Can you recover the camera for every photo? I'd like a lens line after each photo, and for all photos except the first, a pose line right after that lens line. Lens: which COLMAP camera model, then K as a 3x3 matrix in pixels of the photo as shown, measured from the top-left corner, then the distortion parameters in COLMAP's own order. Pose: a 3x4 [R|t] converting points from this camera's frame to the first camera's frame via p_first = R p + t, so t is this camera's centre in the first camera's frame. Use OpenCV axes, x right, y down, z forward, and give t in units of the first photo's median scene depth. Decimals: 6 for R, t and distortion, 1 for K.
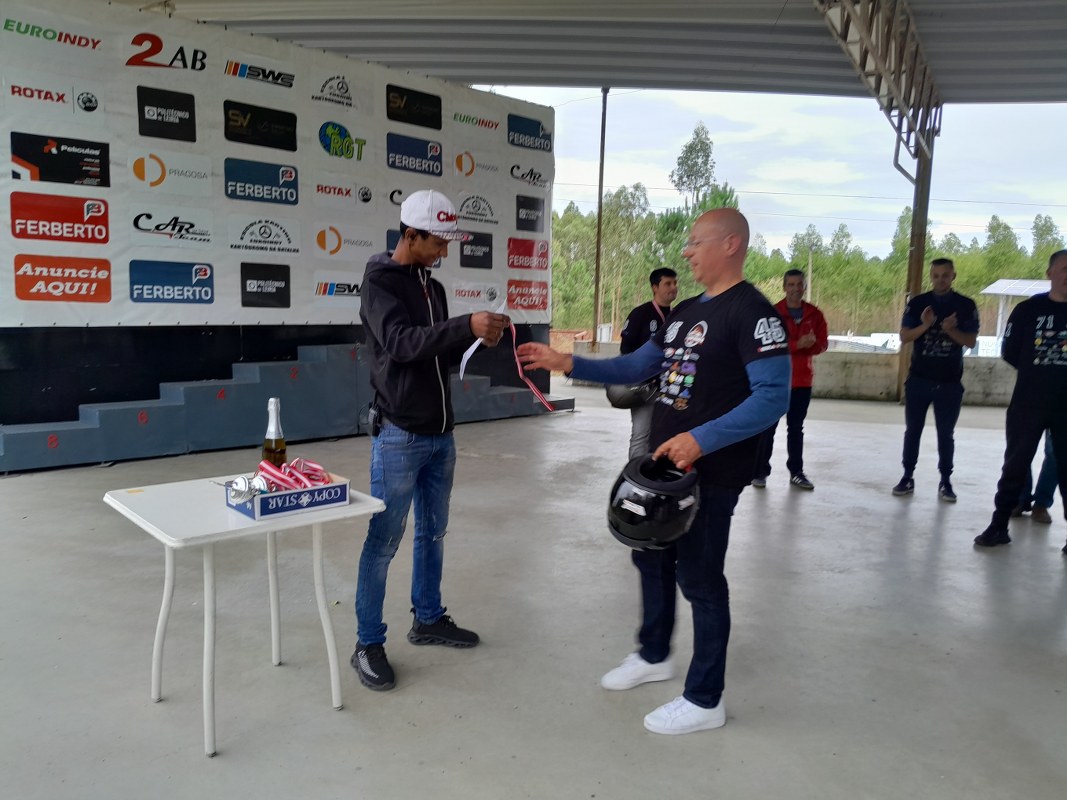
lens RADIAL K [[819.4, 0, 515.8], [0, 819.4, 418.3], [0, 0, 1]] dist [0.074997, -0.151534]
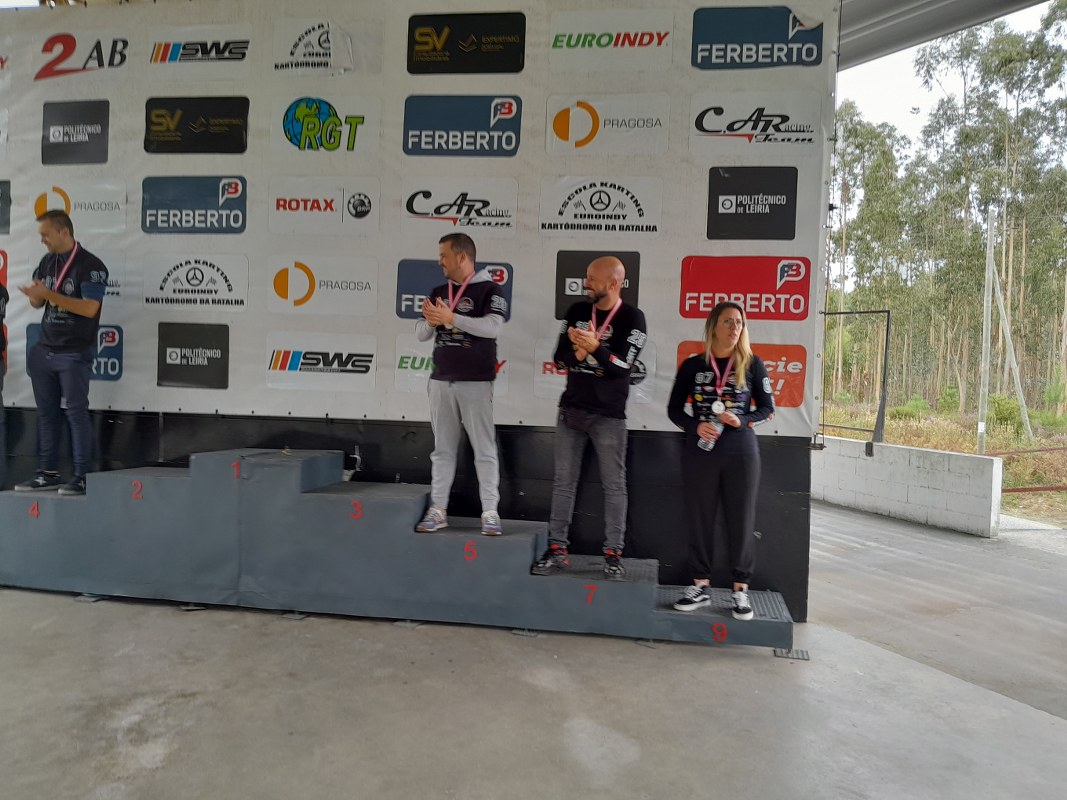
lens RADIAL K [[819.4, 0, 532.7], [0, 819.4, 410.4], [0, 0, 1]] dist [0.074997, -0.151534]
pose [[0.621442, 0.039097, -0.782484, 0.398962], [-0.127984, 0.990404, -0.052159, -0.117366], [0.772936, 0.132559, 0.620482, 0.805350]]
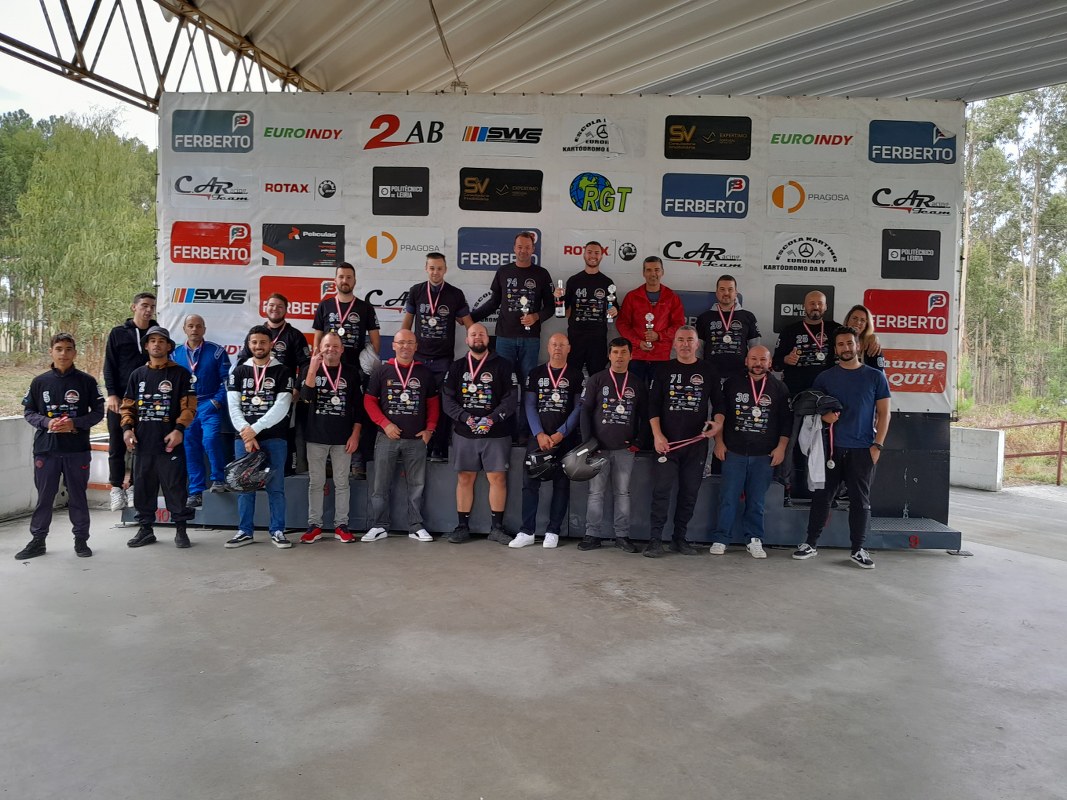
lens RADIAL K [[819.4, 0, 532.9], [0, 819.4, 402.9], [0, 0, 1]] dist [0.074997, -0.151534]
pose [[0.706452, 0.030136, -0.707119, 0.366253], [-0.110283, 0.991577, -0.067919, -0.057040], [0.699116, 0.125965, 0.703825, 0.399408]]
